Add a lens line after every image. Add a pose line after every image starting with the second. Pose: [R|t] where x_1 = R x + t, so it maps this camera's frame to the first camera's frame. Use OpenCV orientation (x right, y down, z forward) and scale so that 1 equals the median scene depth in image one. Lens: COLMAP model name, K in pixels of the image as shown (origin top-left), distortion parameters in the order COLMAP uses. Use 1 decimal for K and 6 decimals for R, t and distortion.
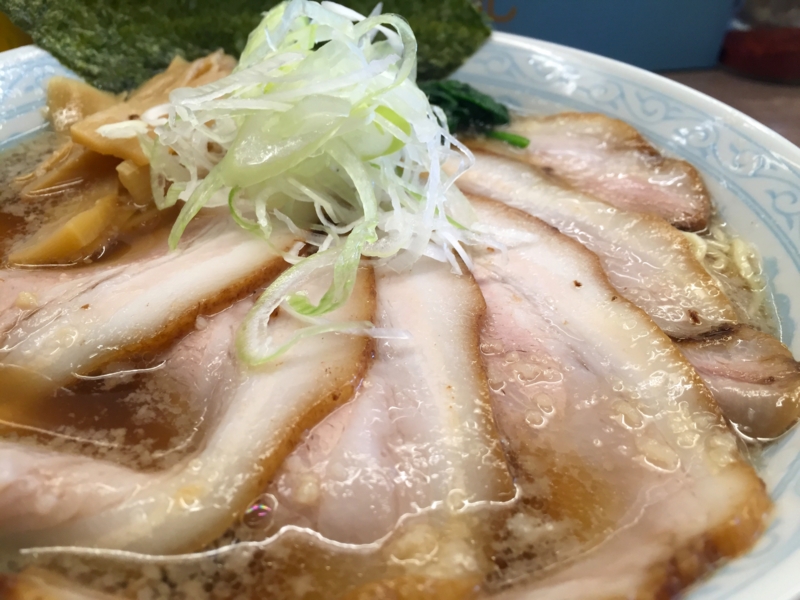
lens RADIAL K [[709.0, 0, 400.0], [0, 709.0, 300.0], [0, 0, 1]] dist [0.052626, -0.136490]
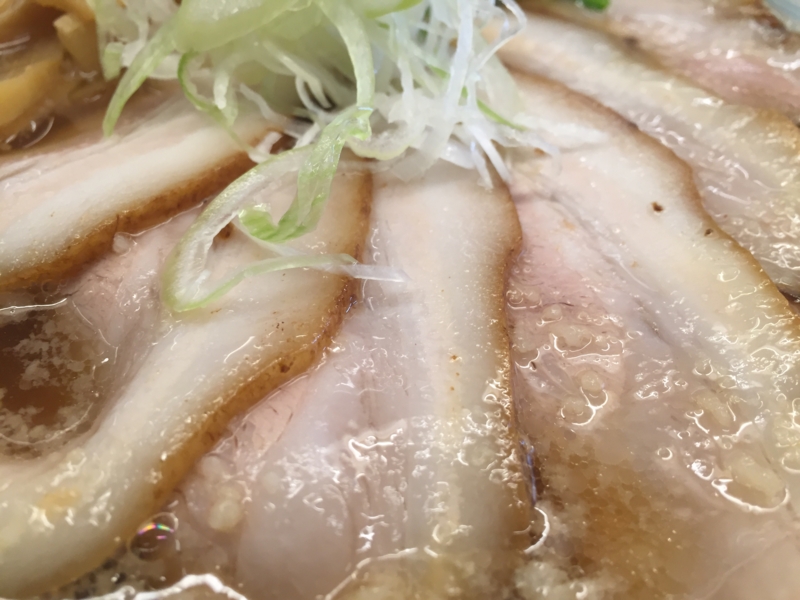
lens RADIAL K [[709.0, 0, 400.0], [0, 709.0, 300.0], [0, 0, 1]] dist [0.052626, -0.136490]
pose [[0.994809, 0.058097, -0.083540, 0.064065], [-0.043671, 0.985299, 0.165165, -0.041116], [0.091907, -0.160659, 0.982722, 0.285297]]
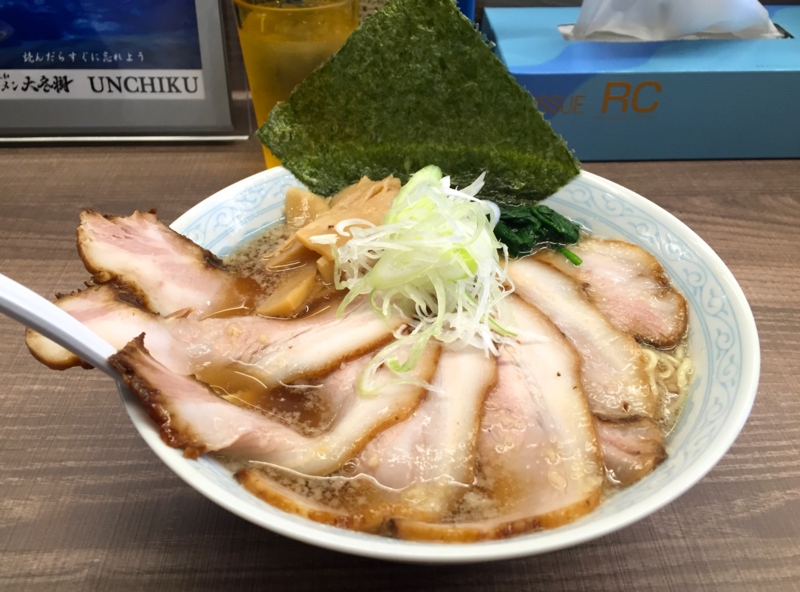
lens RADIAL K [[752.5, 0, 400.0], [0, 752.5, 296.0], [0, 0, 1]] dist [0.013552, 0.001658]
pose [[0.953550, 0.144025, -0.264574, 0.365563], [-0.135254, 0.989489, 0.051174, -0.268487], [0.269163, -0.013012, 0.963007, -0.889674]]
